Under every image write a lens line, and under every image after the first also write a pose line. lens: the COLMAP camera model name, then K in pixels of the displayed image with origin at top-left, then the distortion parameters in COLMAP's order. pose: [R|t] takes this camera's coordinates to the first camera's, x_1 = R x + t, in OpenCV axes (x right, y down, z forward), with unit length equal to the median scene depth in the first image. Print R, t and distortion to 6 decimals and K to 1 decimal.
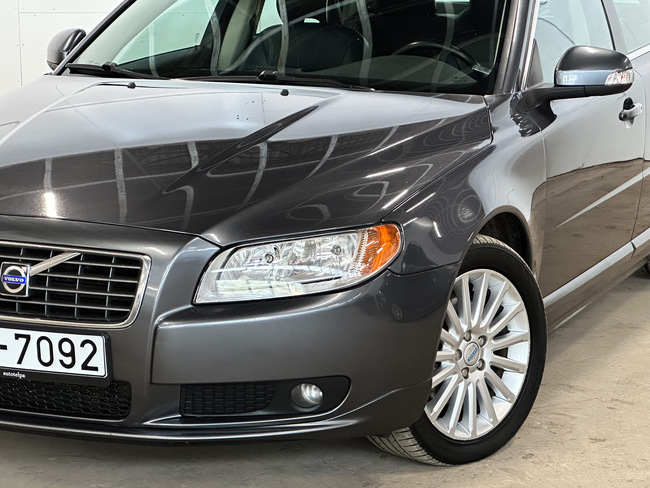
lens RADIAL K [[1892.6, 0, 325.8], [0, 1892.6, 218.6], [0, 0, 1]] dist [0.295839, 0.000000]
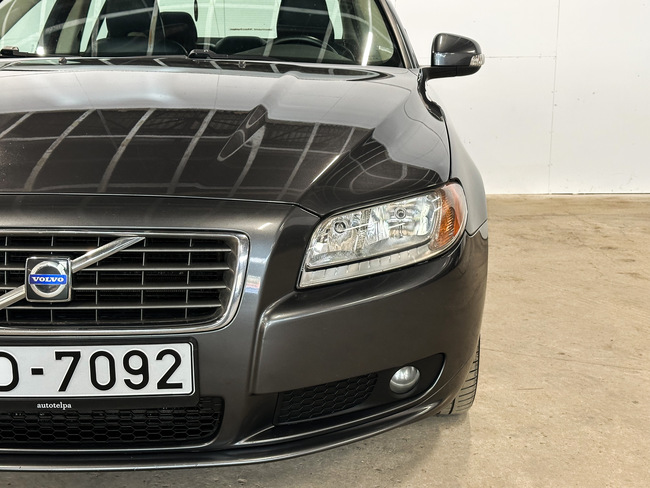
lens RADIAL K [[916.2, 0, 319.6], [0, 916.2, 240.6], [0, 0, 1]] dist [0.136331, 0.000000]
pose [[0.917582, -0.077035, 0.390010, -0.206148], [0.065398, 0.996930, 0.043051, 0.008211], [-0.392129, -0.013997, 0.919804, 0.628701]]
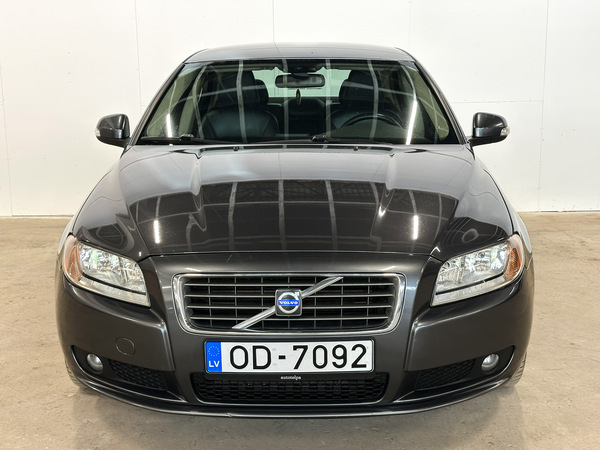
lens RADIAL K [[845.7, 0, 295.9], [0, 845.7, 224.5], [0, 0, 1]] dist [0.136331, 0.000000]
pose [[0.919781, -0.080348, 0.384119, -0.369558], [0.075964, 0.996756, 0.026600, -0.034083], [-0.385010, 0.004713, 0.922900, 0.483764]]
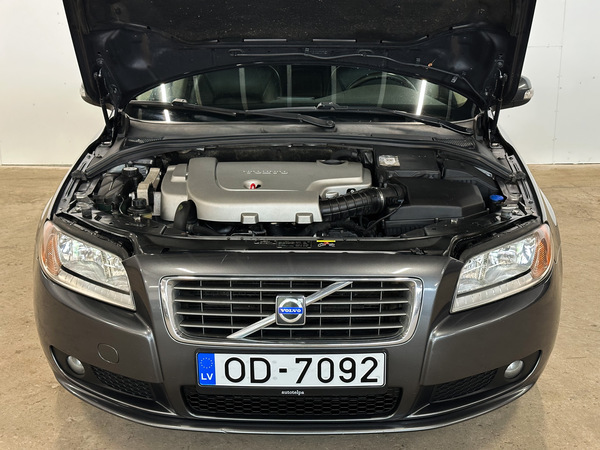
lens RADIAL K [[845.7, 0, 296.0], [0, 845.7, 227.7], [0, 0, 1]] dist [0.136331, 0.000000]
pose [[0.921019, -0.106794, 0.374592, -0.341219], [0.070278, 0.991459, 0.109866, -0.070486], [-0.383125, -0.074863, 0.920658, 0.547551]]
